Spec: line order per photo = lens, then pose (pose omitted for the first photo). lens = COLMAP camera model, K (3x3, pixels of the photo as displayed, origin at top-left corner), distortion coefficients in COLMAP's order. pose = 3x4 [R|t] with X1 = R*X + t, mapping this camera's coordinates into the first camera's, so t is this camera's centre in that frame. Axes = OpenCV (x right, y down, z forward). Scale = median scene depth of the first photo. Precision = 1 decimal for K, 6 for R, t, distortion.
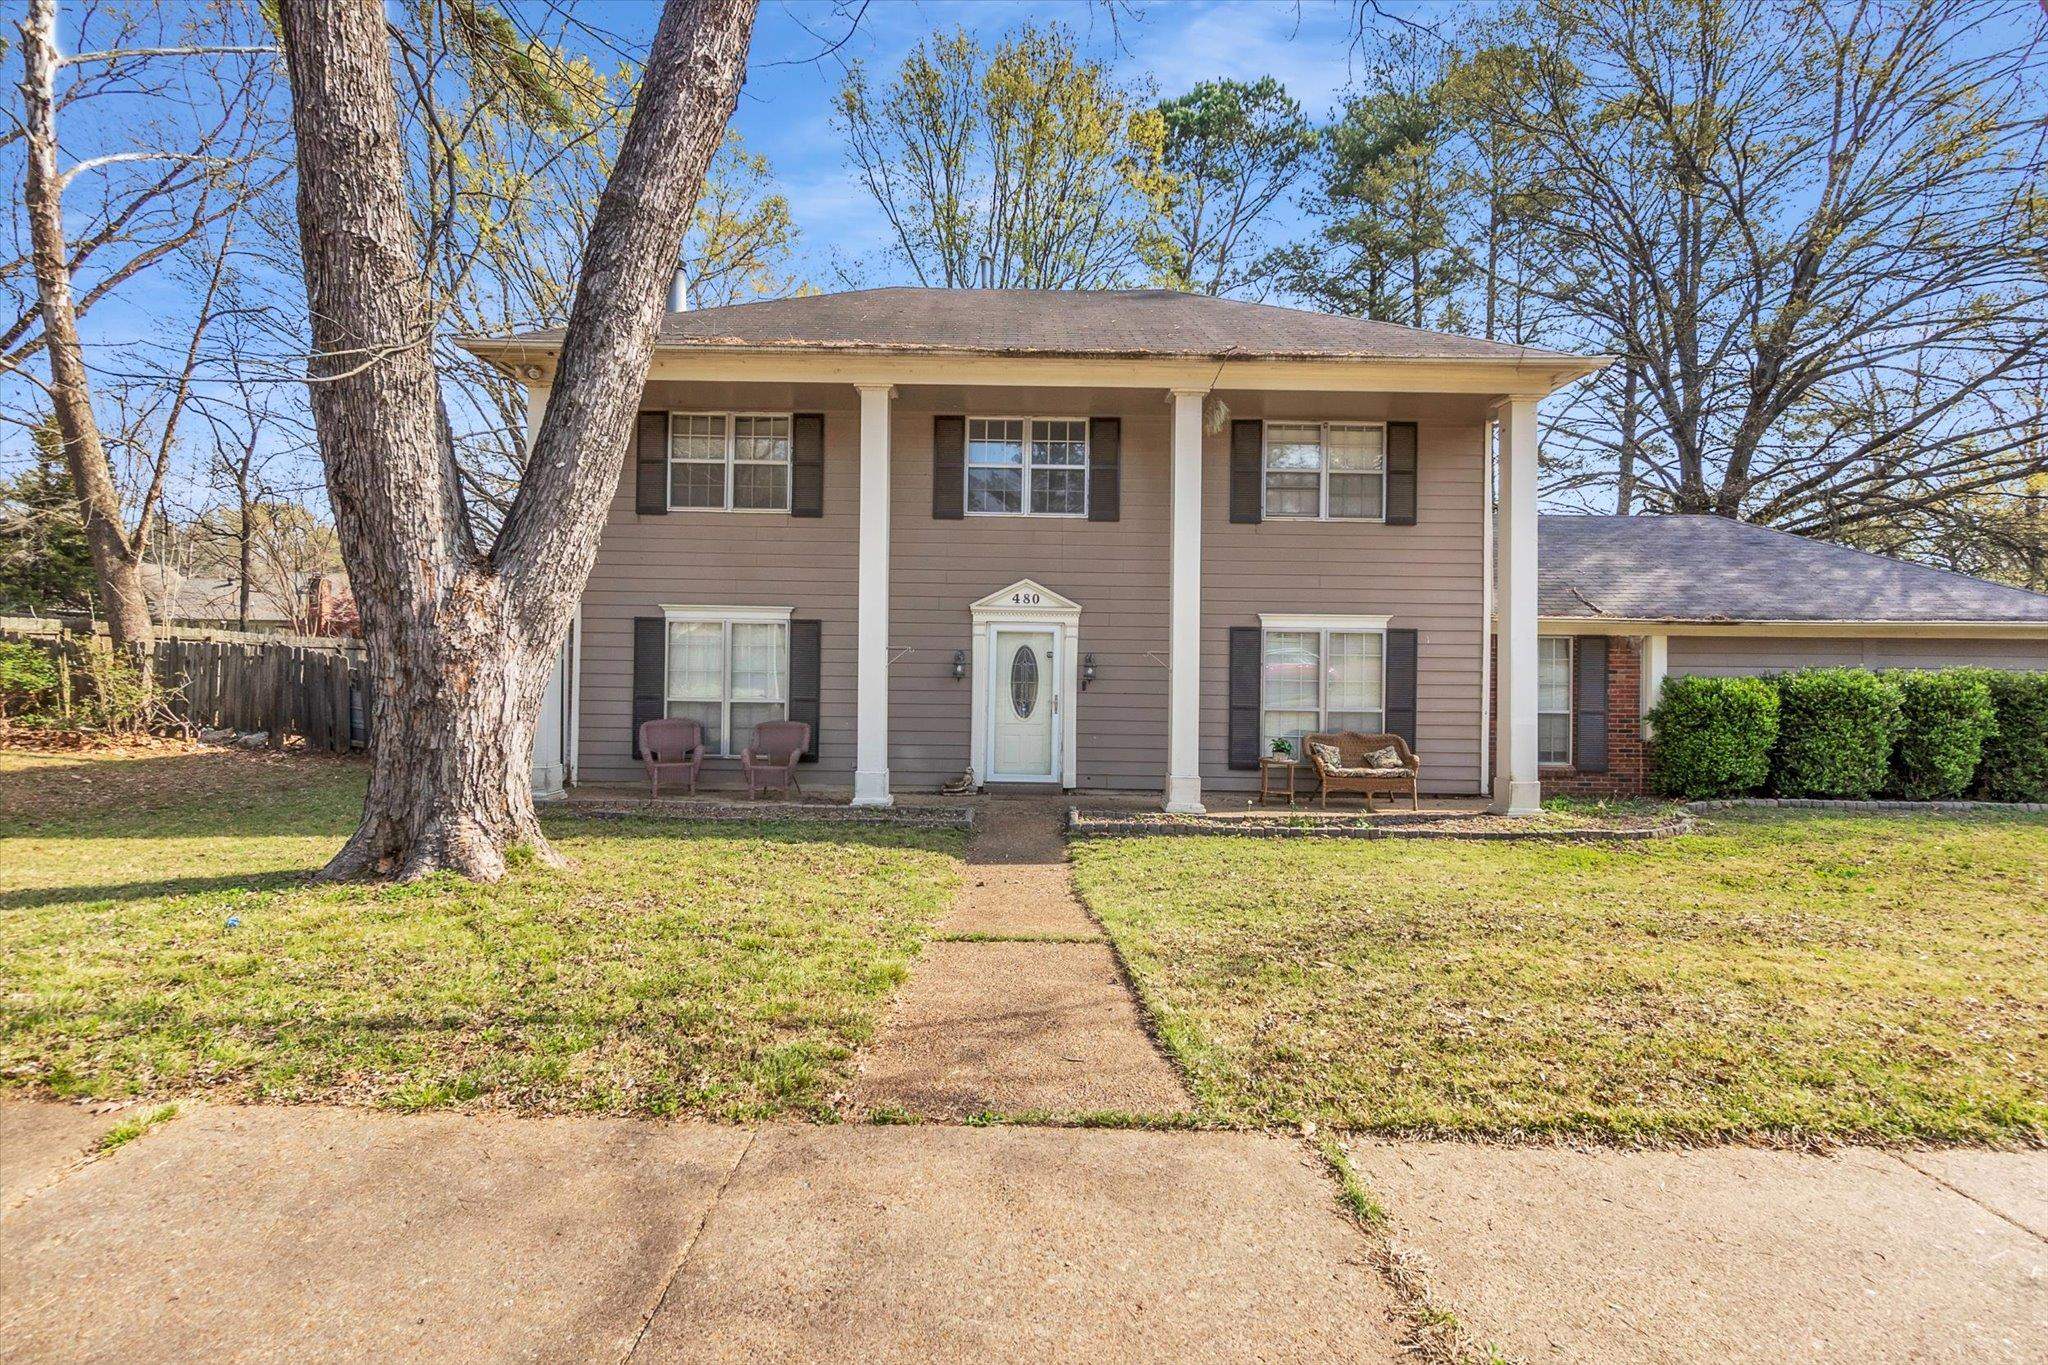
lens RADIAL K [[909.7, 0, 1028.3], [0, 909.7, 682.4], [0, 0, 1]] dist [-0.003839, -0.000178]
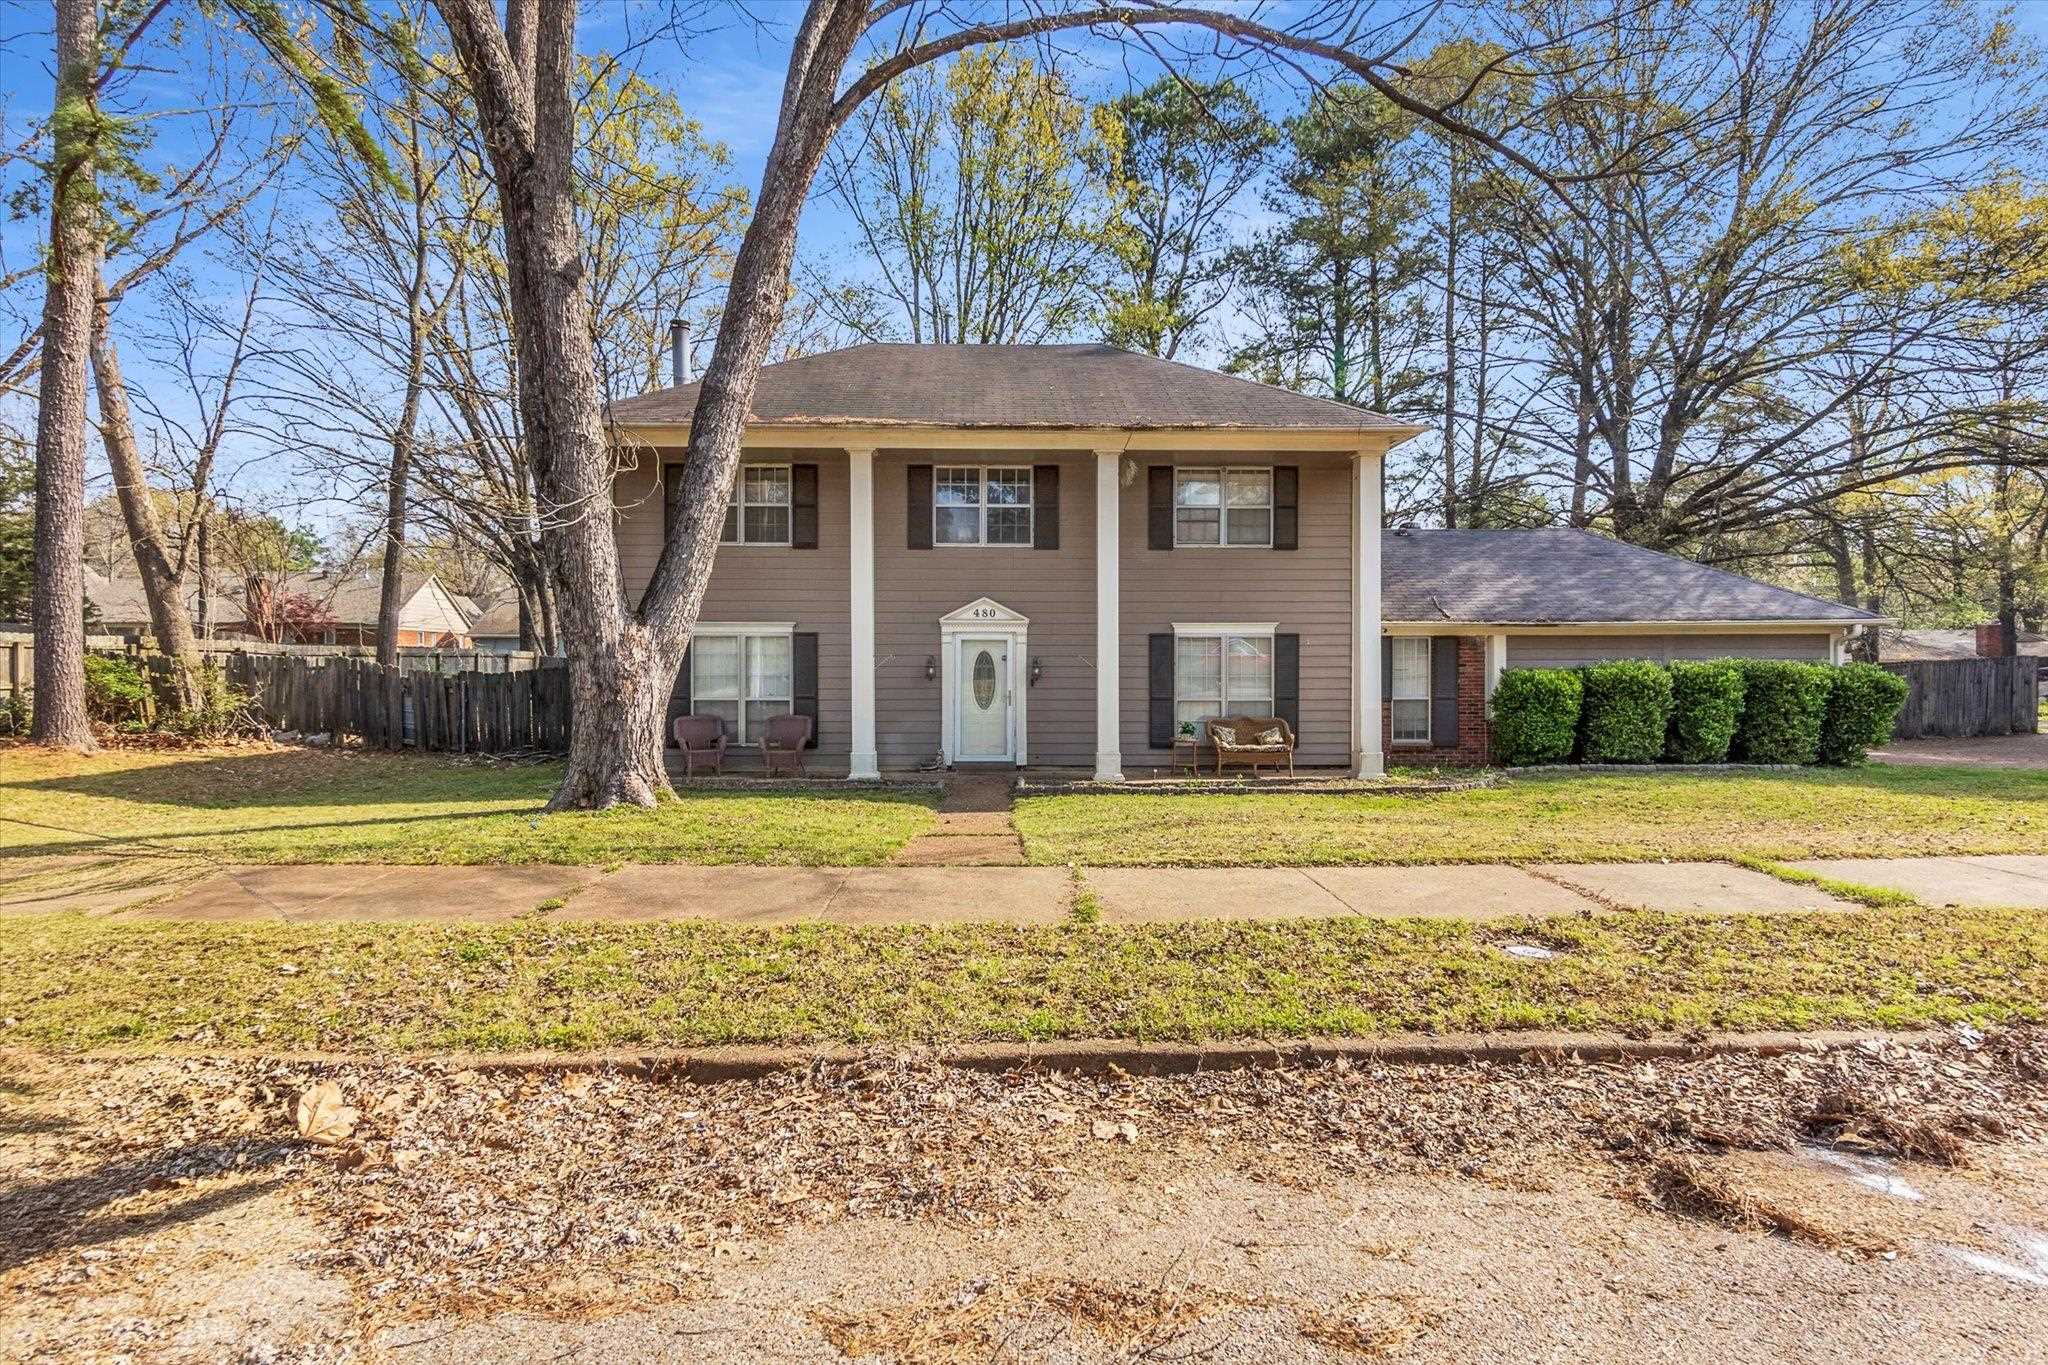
lens RADIAL K [[909.7, 0, 1019.3], [0, 909.7, 688.5], [0, 0, 1]] dist [-0.003839, -0.000178]
pose [[0.999690, -0.014824, 0.020016, 0.018792], [0.014558, 0.999805, 0.013340, -0.005516], [-0.020210, -0.013045, 0.999711, -0.238991]]
